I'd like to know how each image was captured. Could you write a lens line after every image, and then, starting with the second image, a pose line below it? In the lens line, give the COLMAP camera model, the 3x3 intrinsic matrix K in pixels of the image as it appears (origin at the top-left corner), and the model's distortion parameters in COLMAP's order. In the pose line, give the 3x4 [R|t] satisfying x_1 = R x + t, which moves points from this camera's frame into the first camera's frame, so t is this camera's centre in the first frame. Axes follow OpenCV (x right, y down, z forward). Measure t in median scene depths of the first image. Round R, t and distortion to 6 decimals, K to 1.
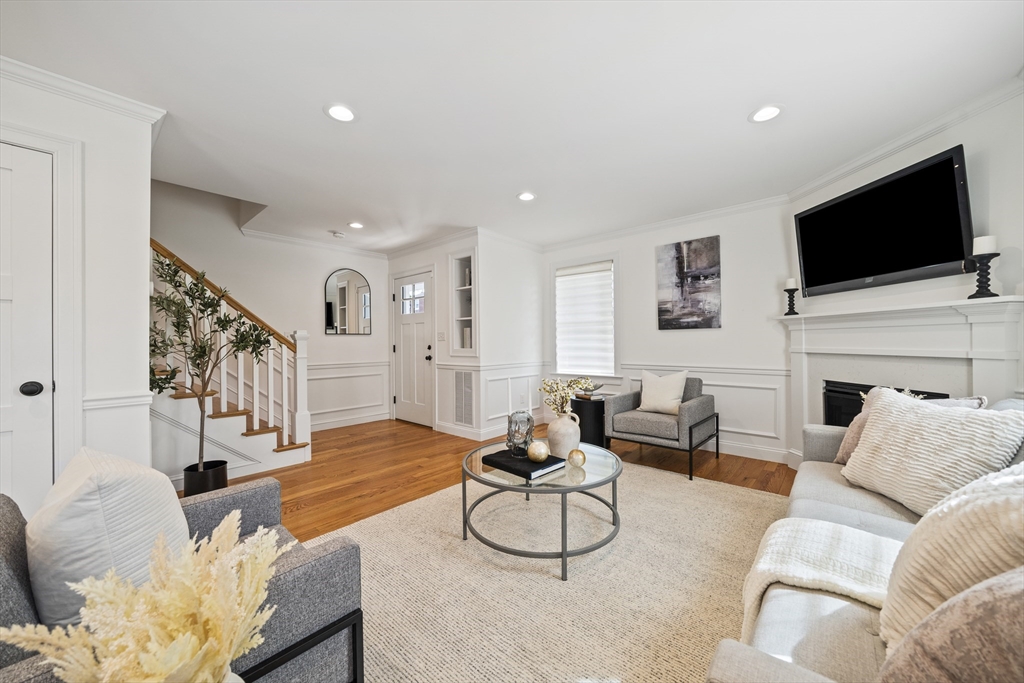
lens RADIAL K [[369.2, 0, 519.6], [0, 369.2, 339.6], [0, 0, 1]] dist [-0.006129, -0.000174]
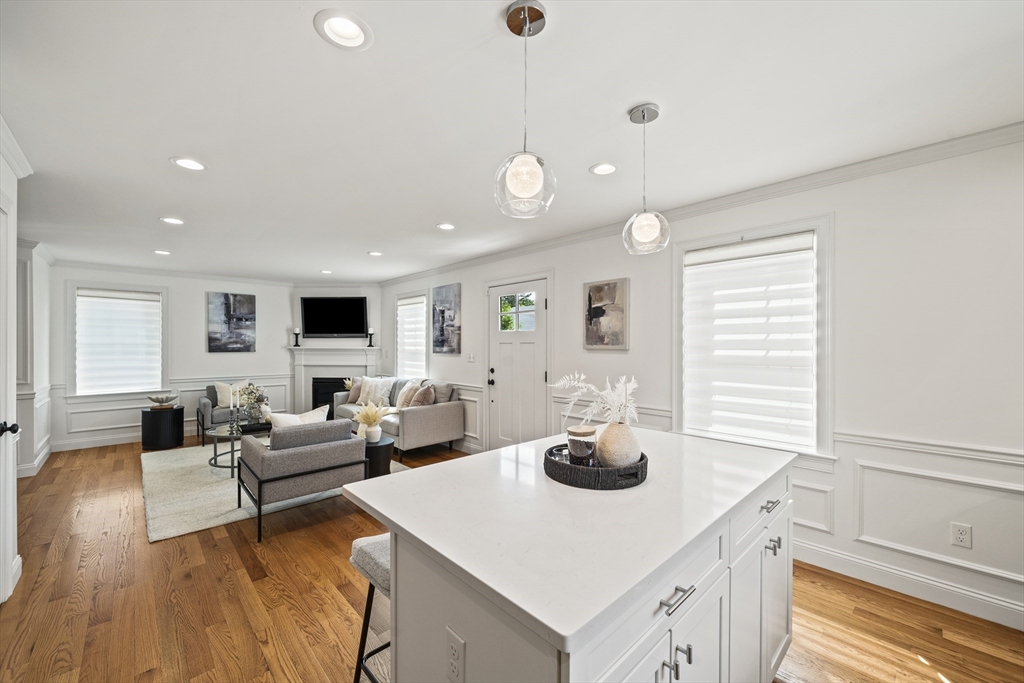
lens RADIAL K [[404.1, 0, 512.1], [0, 404.1, 346.6], [0, 0, 1]] dist [-0.001069, -0.001069]
pose [[0.094315, 0.004740, 0.995531, -1.087343], [-0.010857, 0.999934, -0.003732, -0.058246], [-0.995483, -0.010456, 0.094360, -0.292943]]
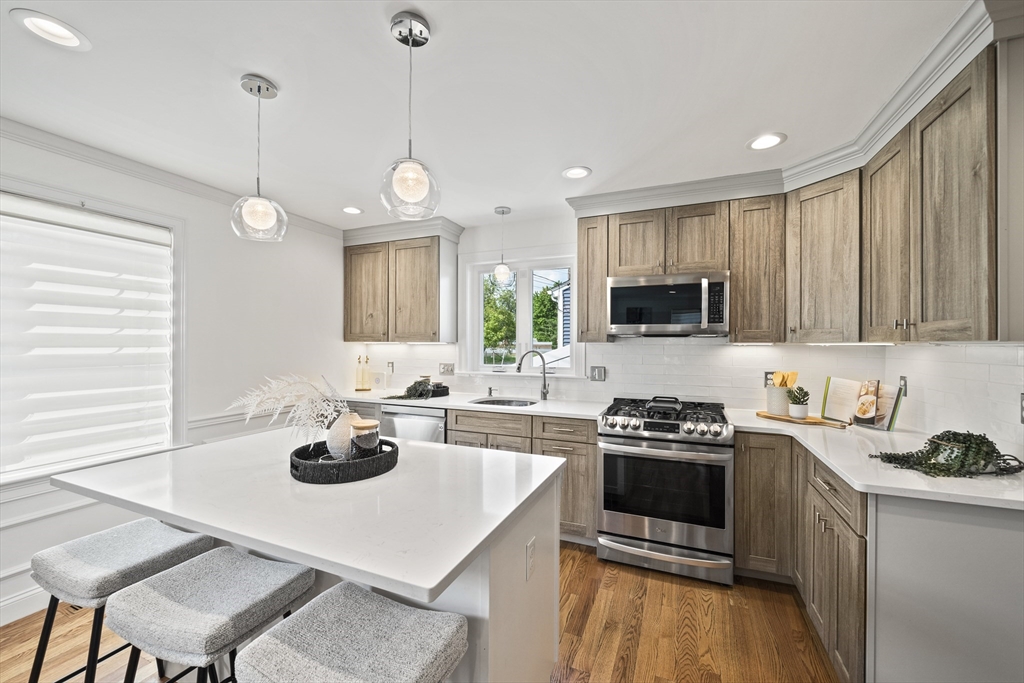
lens RADIAL K [[404.1, 0, 519.2], [0, 404.1, 345.0], [0, 0, 1]] dist [-0.001069, -0.001069]
pose [[-0.947473, 0.004444, -0.319806, -0.723733], [0.005601, 0.999981, -0.002699, -0.057822], [0.319787, -0.004348, -0.947479, 0.096036]]
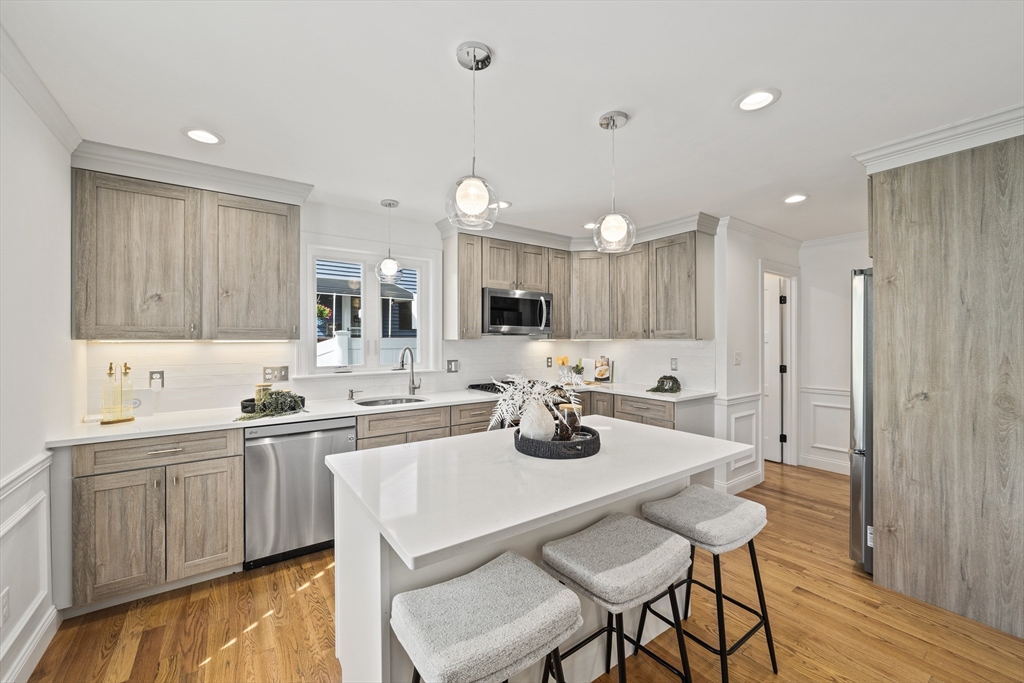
lens RADIAL K [[404.1, 0, 515.5], [0, 404.1, 342.8], [0, 0, 1]] dist [-0.001069, -0.001069]
pose [[-0.223340, 0.013615, -0.974645, -0.225816], [0.012303, 0.999862, 0.011148, -0.065313], [0.974663, -0.009501, -0.223477, -0.280954]]
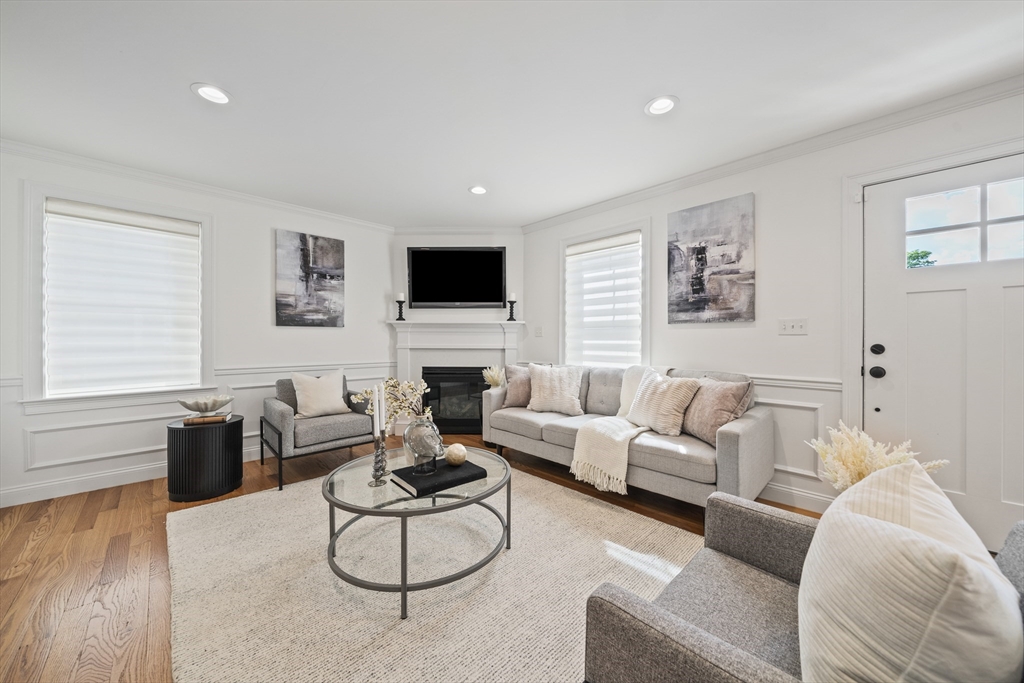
lens RADIAL K [[369.2, 0, 518.8], [0, 369.2, 339.1], [0, 0, 1]] dist [-0.006129, -0.000174]
pose [[0.073016, 0.009033, 0.997290, -0.466623], [-0.010281, 0.999913, -0.008304, 0.006303], [-0.997278, -0.009647, 0.073102, 0.395564]]
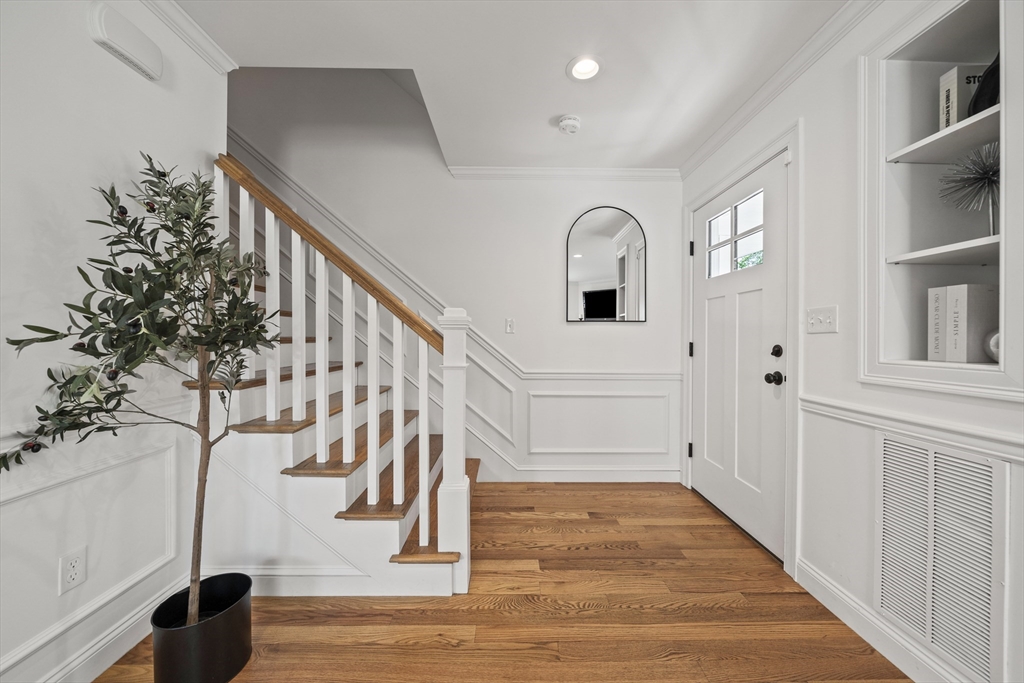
lens RADIAL K [[369.2, 0, 506.2], [0, 369.2, 338.4], [0, 0, 1]] dist [-0.006129, -0.000174]
pose [[0.660263, 0.014043, -0.750903, -0.181223], [-0.005985, 0.999892, 0.013437, 0.005829], [0.751011, -0.004378, 0.660275, 0.676819]]
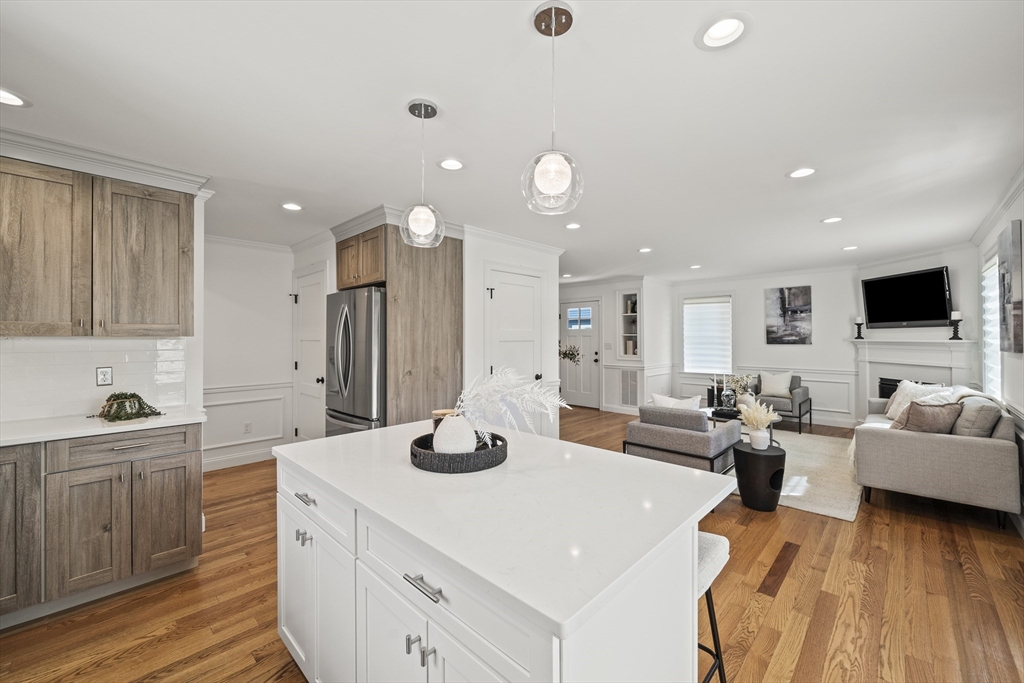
lens RADIAL K [[404.1, 0, 518.2], [0, 404.1, 332.4], [0, 0, 1]] dist [-0.001069, -0.001069]
pose [[0.999063, 0.005157, -0.042978, -0.611009], [-0.005327, 0.999978, -0.003834, -0.066983], [0.042958, 0.004060, 0.999069, -0.751406]]
